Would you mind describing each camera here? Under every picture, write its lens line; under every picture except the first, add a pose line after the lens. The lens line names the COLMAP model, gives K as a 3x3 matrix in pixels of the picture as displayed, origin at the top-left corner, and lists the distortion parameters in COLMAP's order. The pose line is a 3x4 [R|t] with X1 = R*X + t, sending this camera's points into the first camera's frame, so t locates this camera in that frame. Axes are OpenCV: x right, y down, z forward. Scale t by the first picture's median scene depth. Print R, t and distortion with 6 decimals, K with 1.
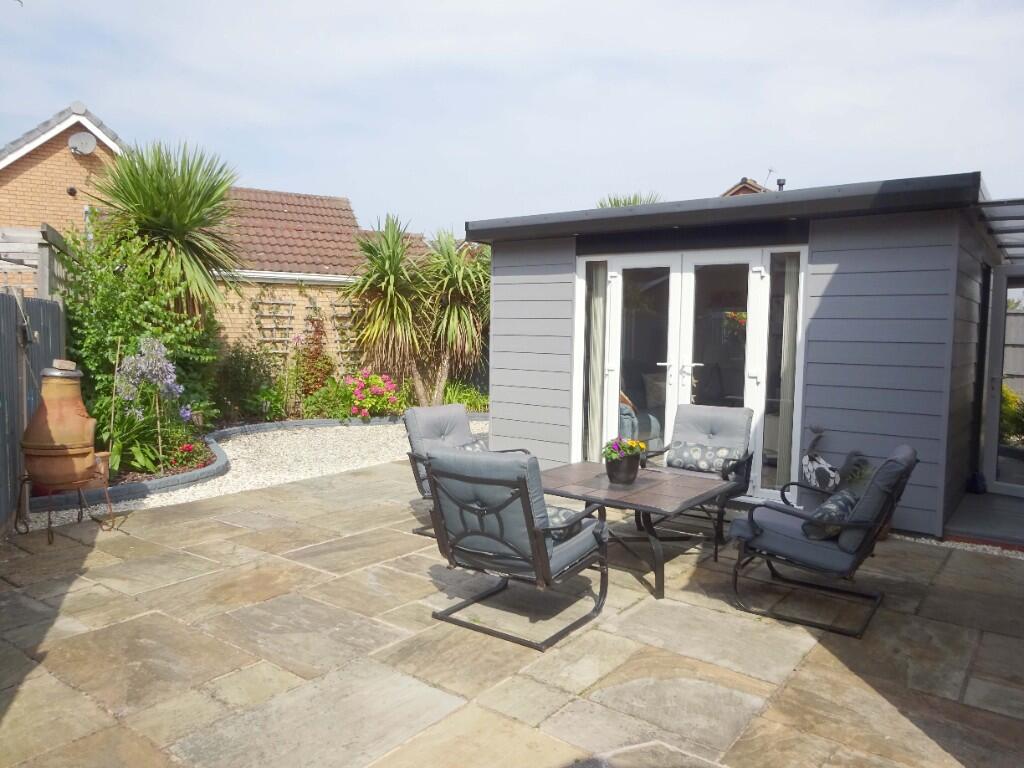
lens RADIAL K [[739.4, 0, 512.0], [0, 739.4, 384.0], [0, 0, 1]] dist [-0.021047, 0.006203]
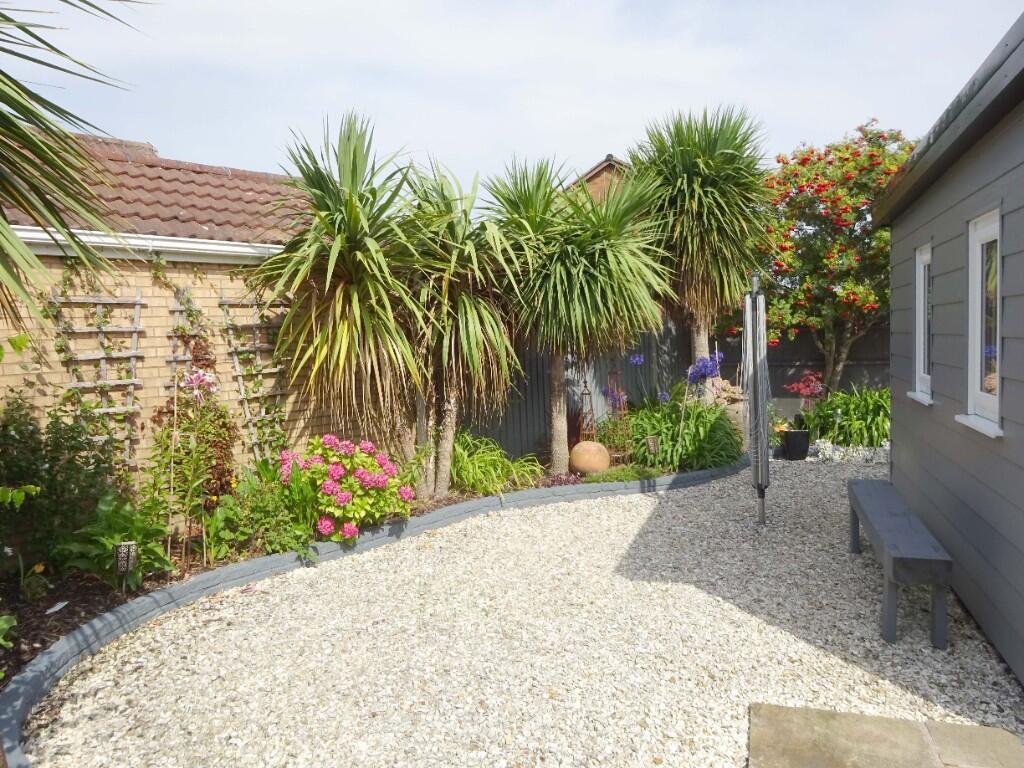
lens RADIAL K [[739.4, 0, 512.0], [0, 739.4, 384.0], [0, 0, 1]] dist [-0.021047, 0.006203]
pose [[0.945425, -0.071327, 0.317936, -0.228932], [0.073899, 0.997258, 0.003979, -0.043812], [-0.317348, 0.019733, 0.948104, 0.496444]]
